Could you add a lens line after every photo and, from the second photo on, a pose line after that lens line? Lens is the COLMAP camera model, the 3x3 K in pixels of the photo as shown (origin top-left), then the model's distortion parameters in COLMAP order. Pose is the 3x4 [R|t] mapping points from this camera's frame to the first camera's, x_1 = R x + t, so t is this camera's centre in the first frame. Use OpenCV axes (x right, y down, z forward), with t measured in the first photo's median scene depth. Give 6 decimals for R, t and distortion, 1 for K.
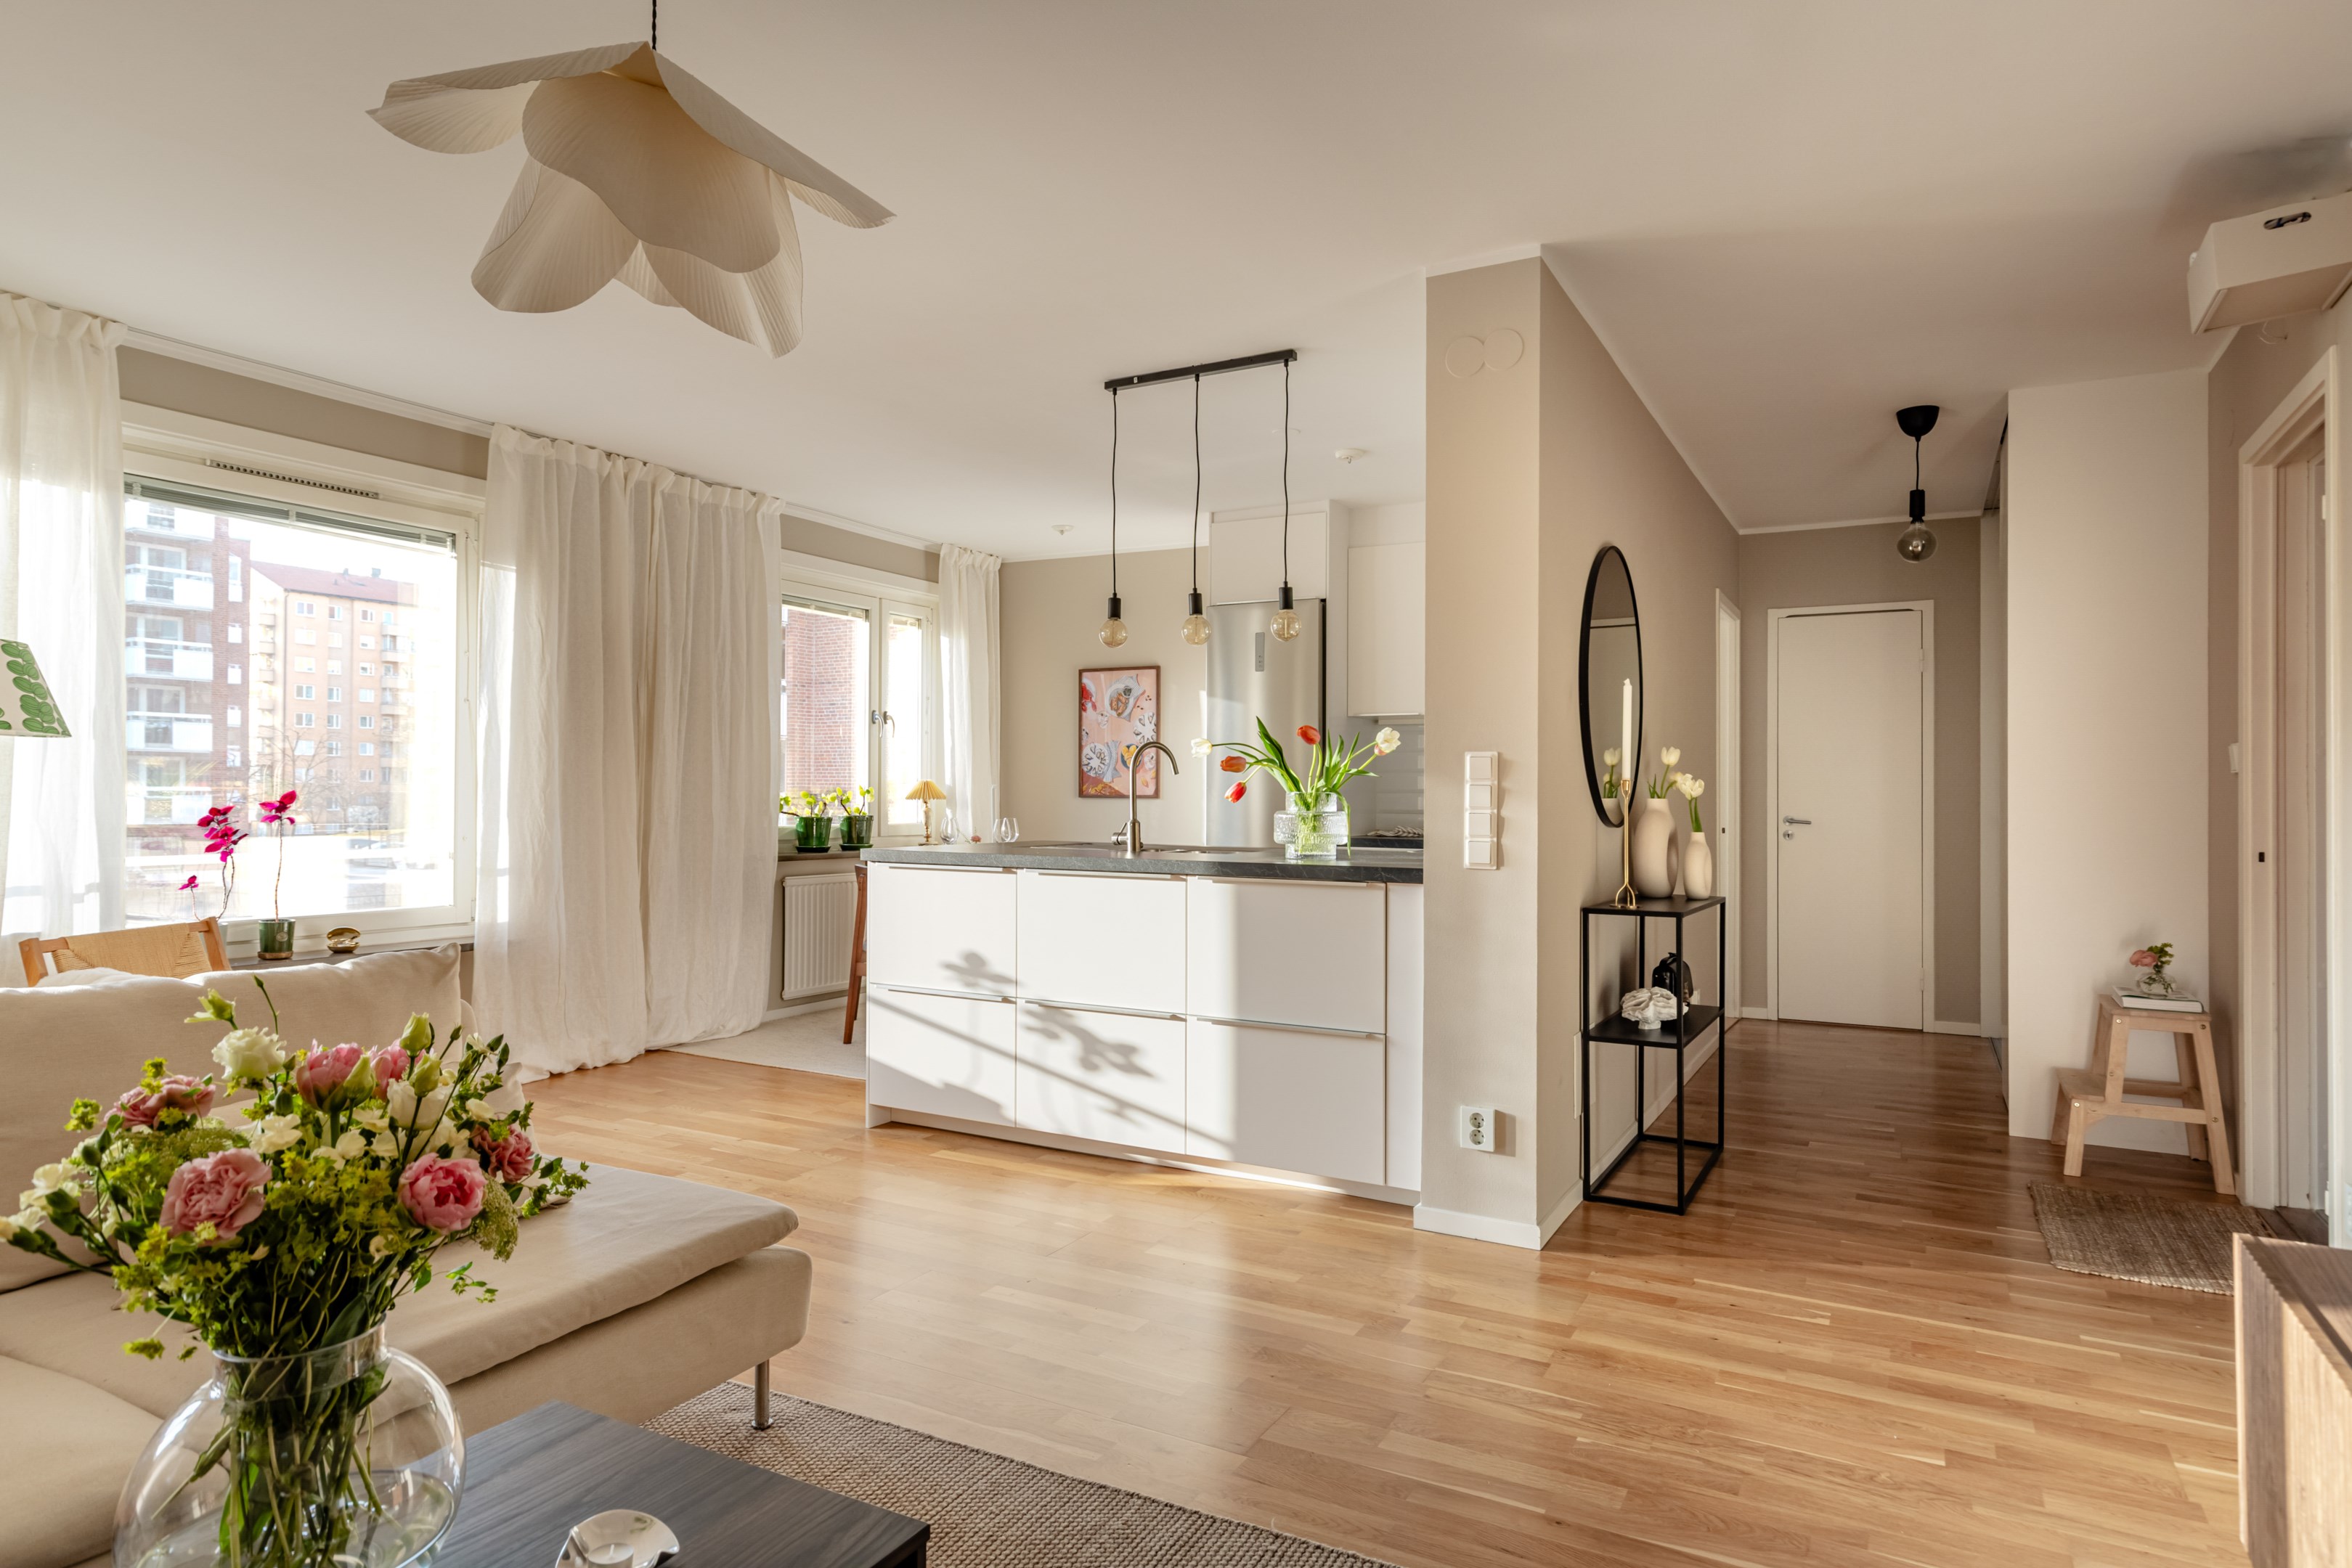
lens RADIAL K [[1326.0, 0, 1188.1], [0, 1326.0, 781.5], [0, 0, 1]] dist [0.023136, -0.005589]
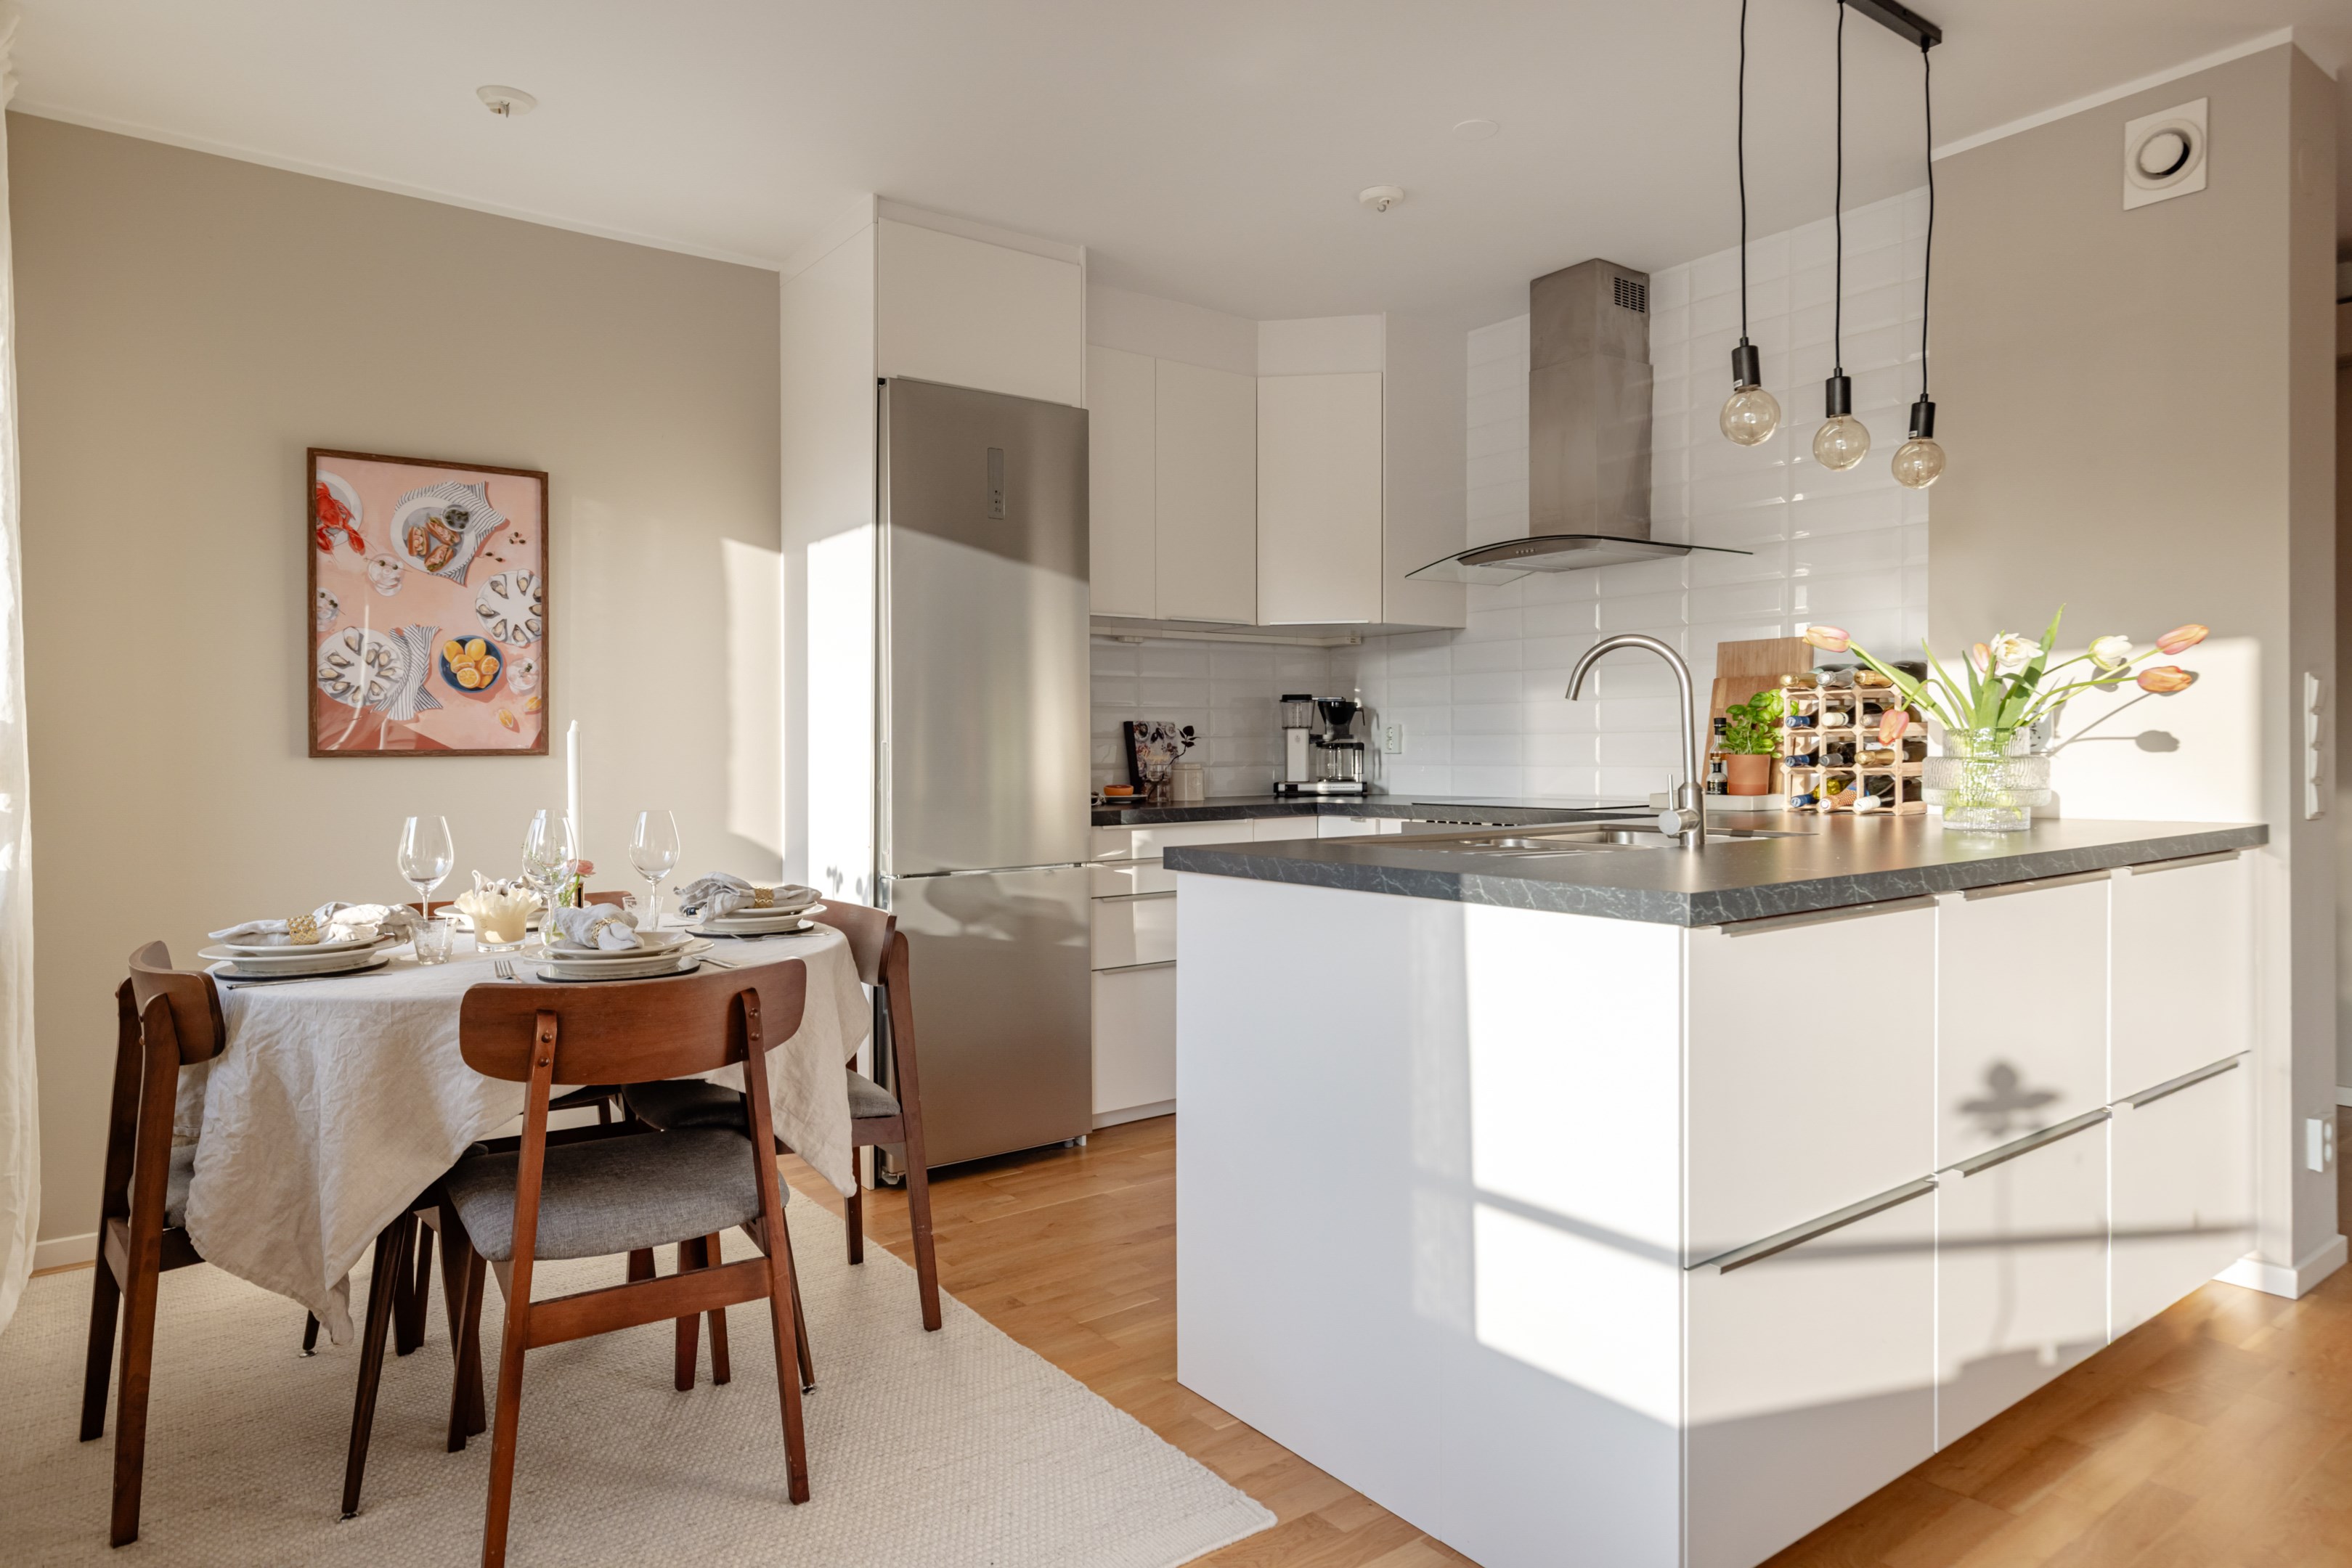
lens RADIAL K [[1408.3, 0, 1182.9], [0, 1408.3, 755.0], [0, 0, 1]] dist [0.009607, -0.005269]
pose [[0.404541, -0.016422, 0.914372, -0.644197], [0.003397, 0.999859, 0.016455, 0.008392], [-0.914513, -0.003551, 0.404540, 0.983550]]
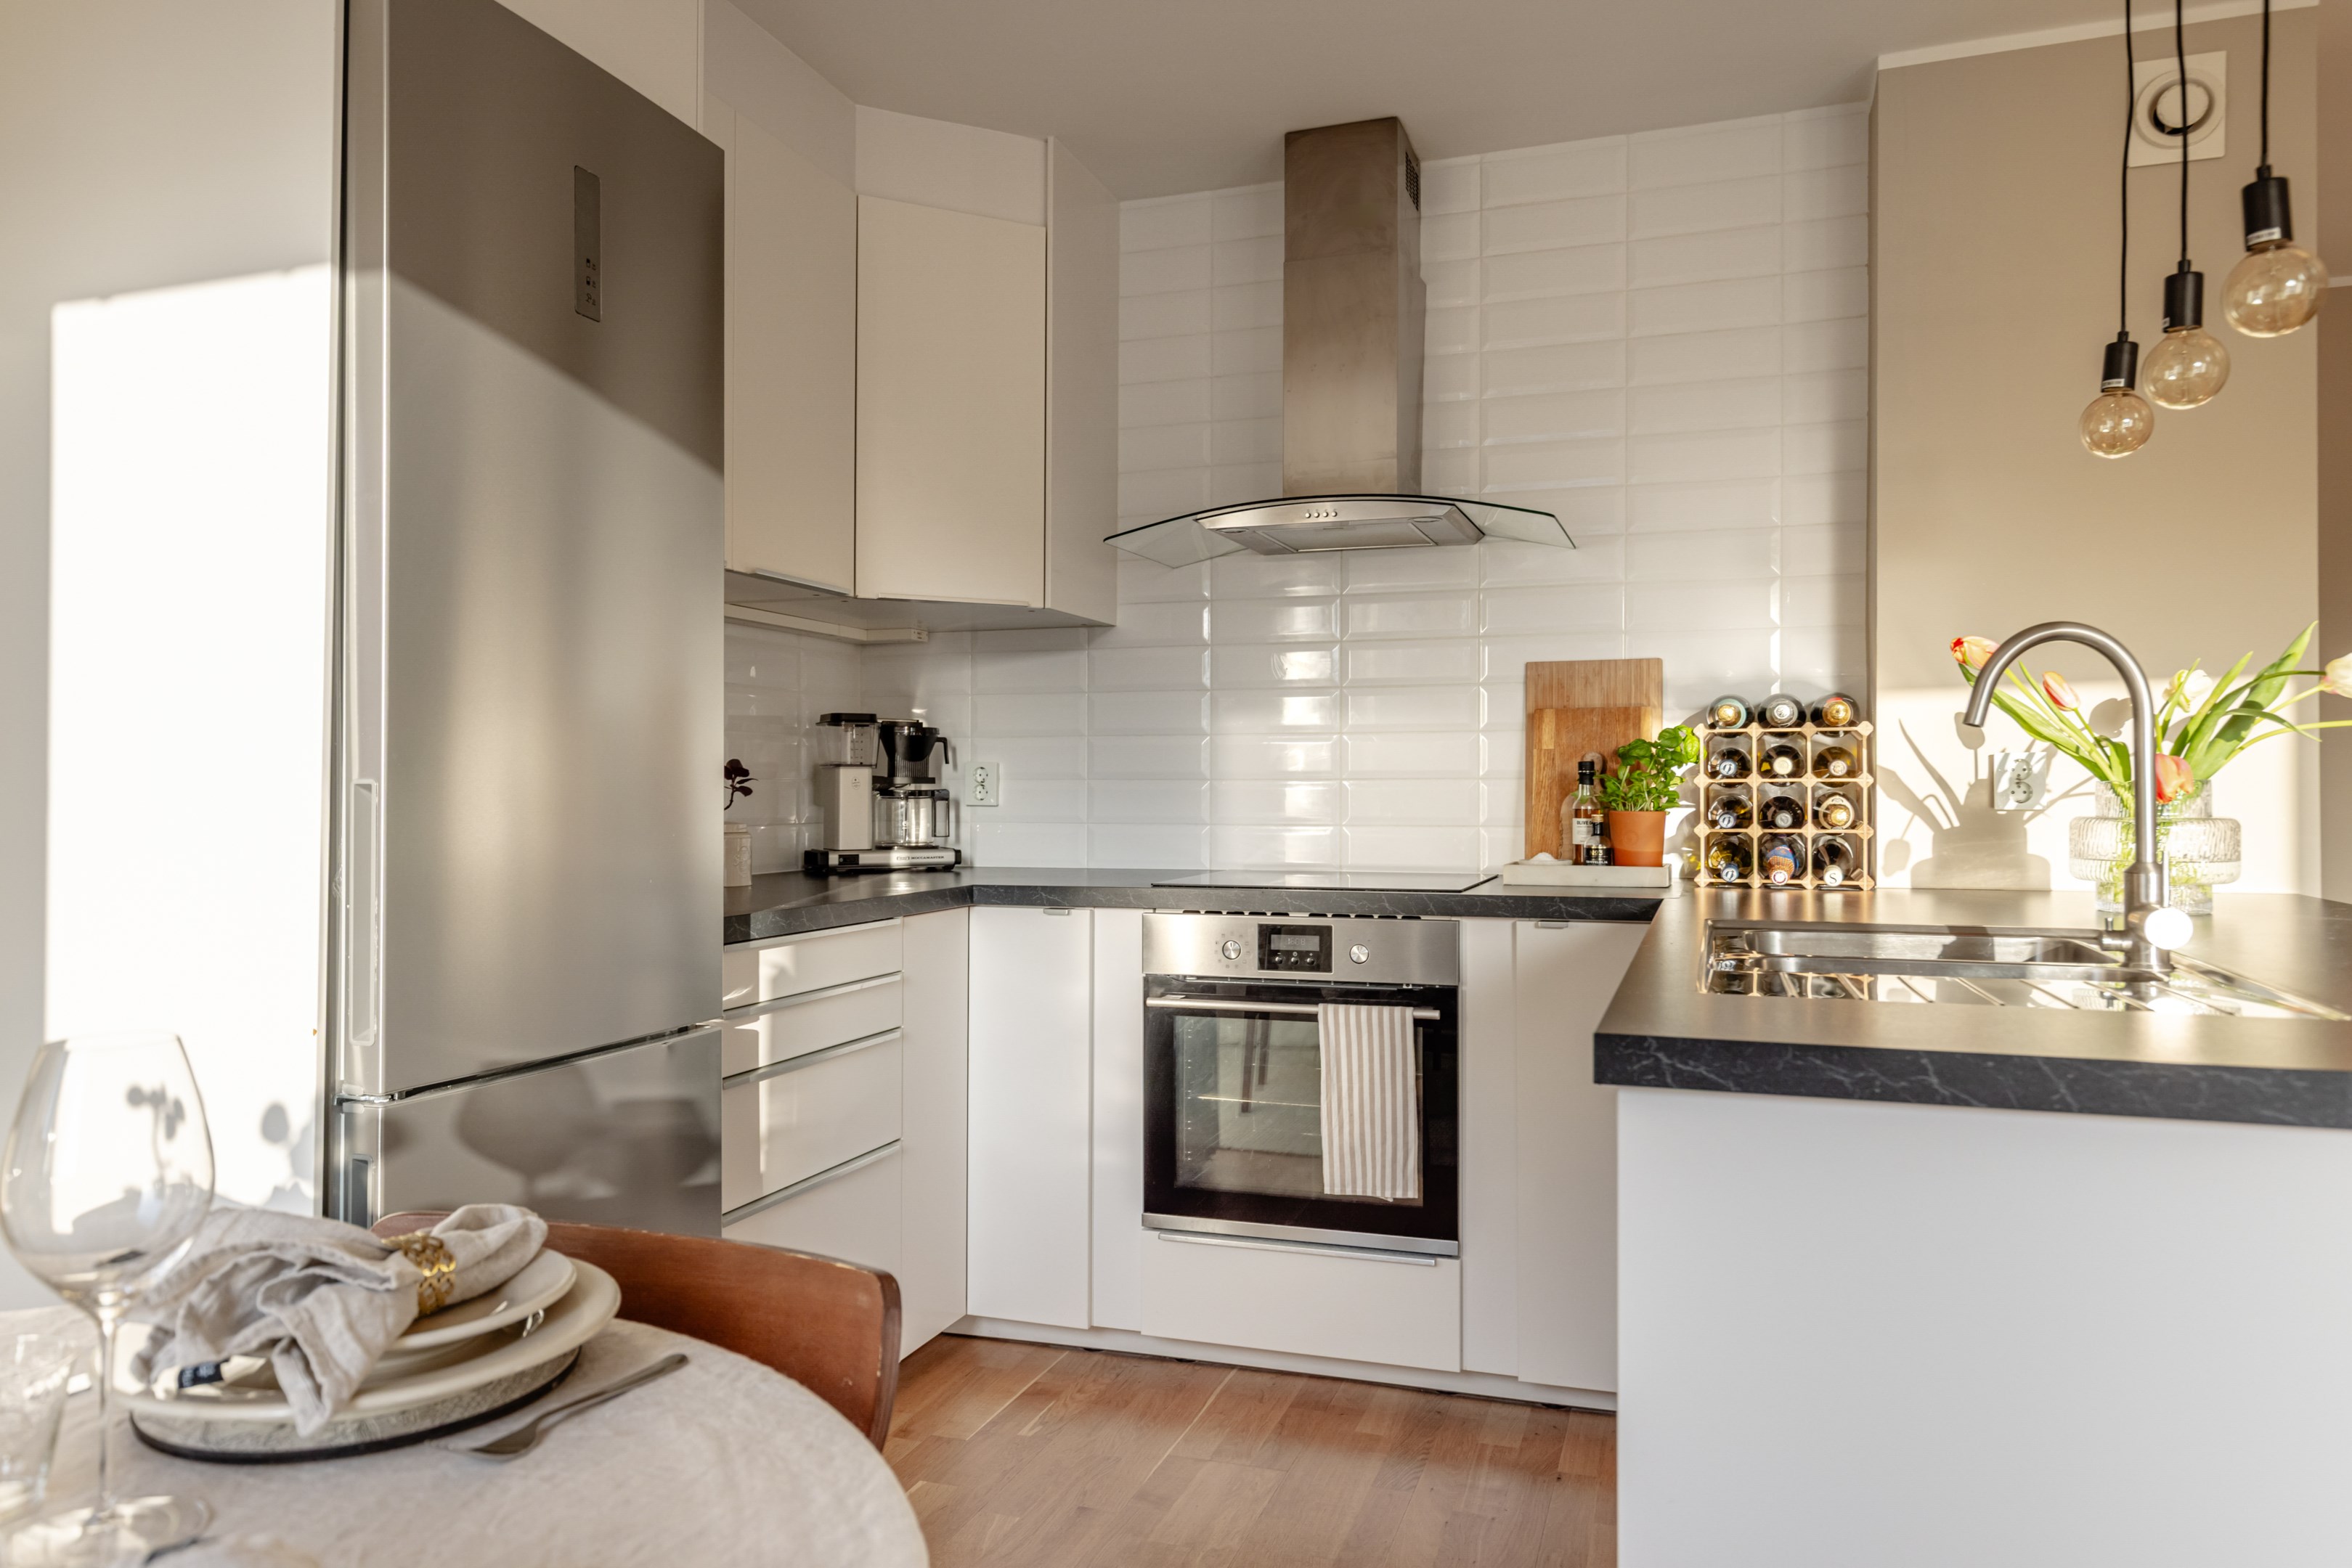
lens RADIAL K [[1546.2, 0, 1175.8], [0, 1546.2, 793.5], [0, 0, 1]] dist [-0.007775, 0.001636]
pose [[-0.181232, -0.009617, 0.983393, -0.381820], [-0.009698, 0.999921, 0.007992, 0.011806], [-0.983393, -0.008089, -0.181311, 1.339331]]
